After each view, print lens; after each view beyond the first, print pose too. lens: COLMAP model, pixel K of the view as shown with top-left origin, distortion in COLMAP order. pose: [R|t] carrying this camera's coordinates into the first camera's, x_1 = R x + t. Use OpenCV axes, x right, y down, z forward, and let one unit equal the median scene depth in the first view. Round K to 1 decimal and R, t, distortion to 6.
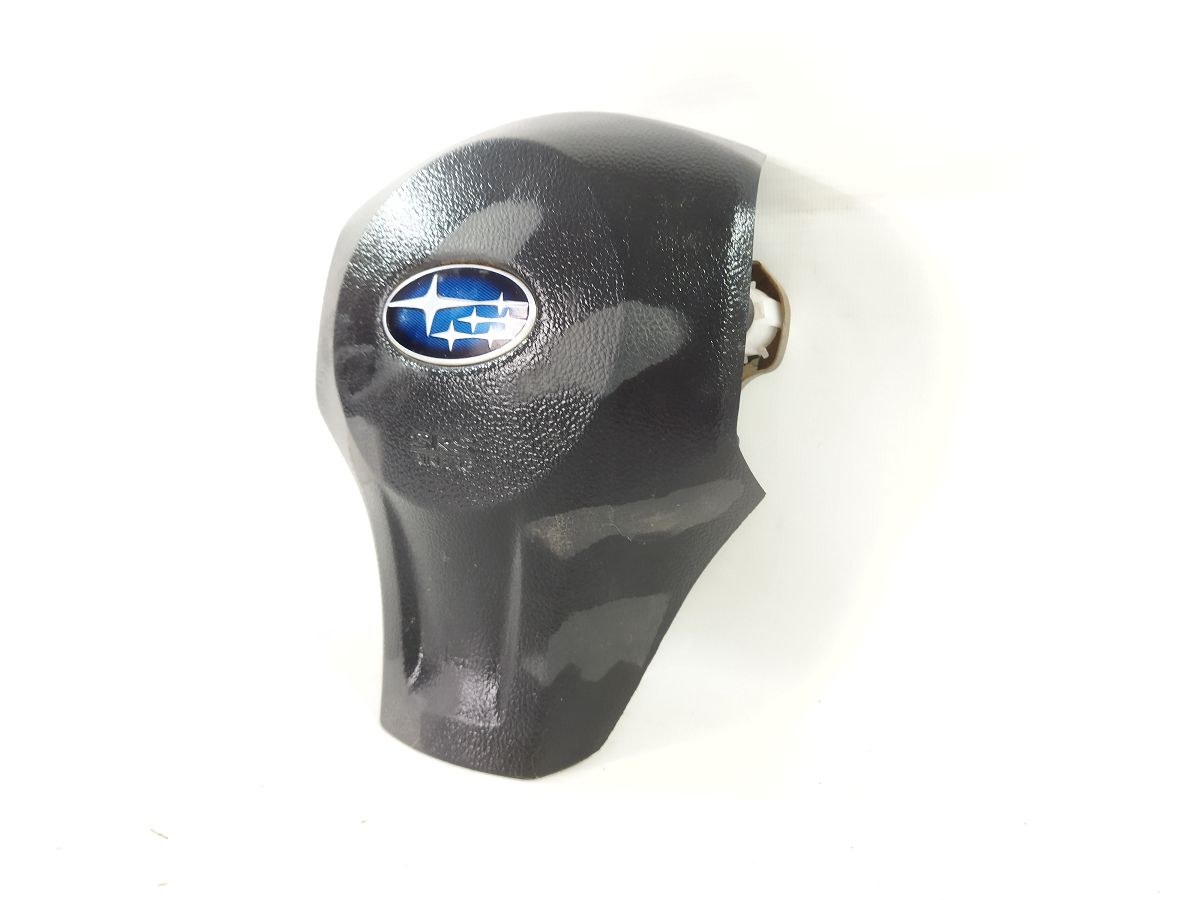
lens RADIAL K [[942.5, 0, 600.0], [0, 942.5, 450.0], [0, 0, 1]] dist [-0.000329, -0.000018]
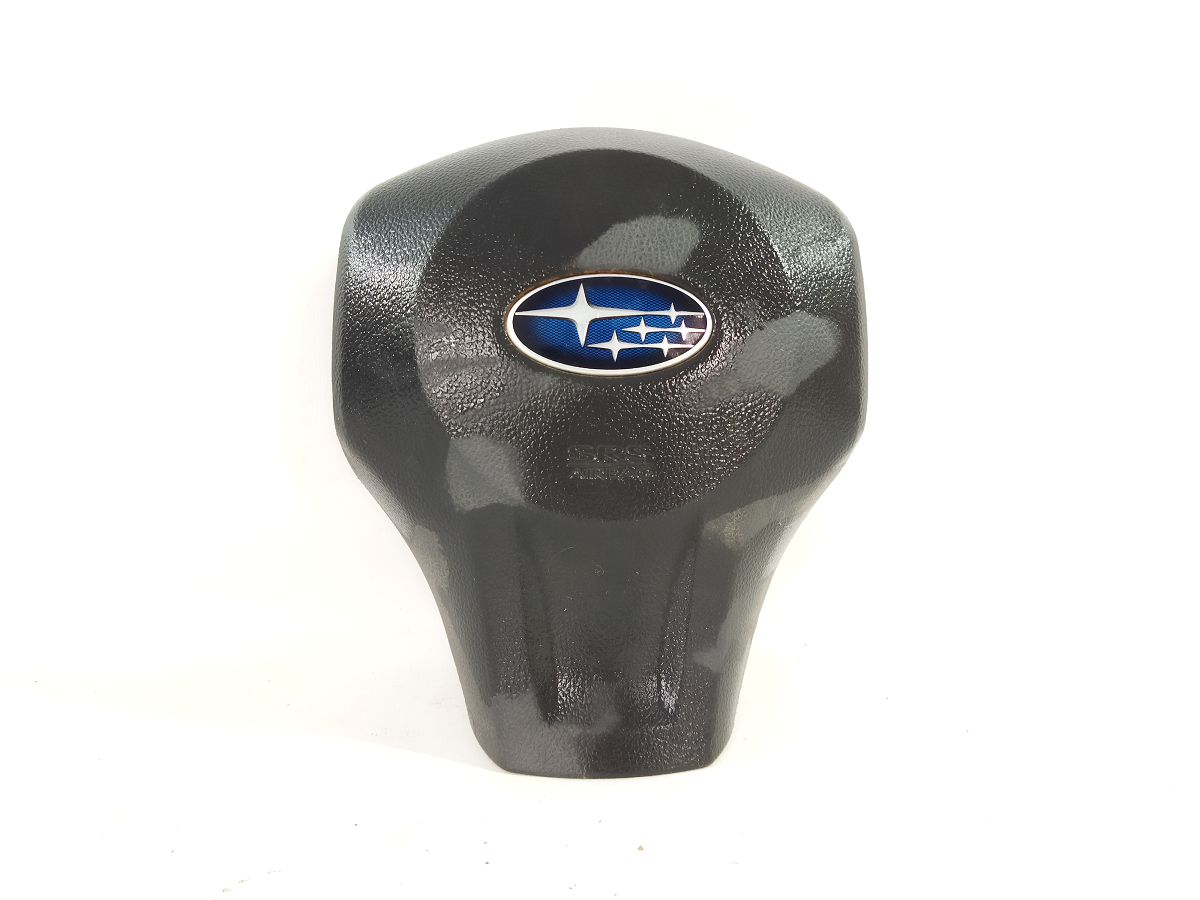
lens RADIAL K [[942.5, 0, 600.0], [0, 942.5, 450.0], [0, 0, 1]] dist [-0.000329, -0.000018]
pose [[0.779563, -0.084061, 0.620658, -0.818520], [0.091786, 0.995587, 0.019554, -0.034052], [-0.619562, 0.041724, 0.783838, 0.245427]]
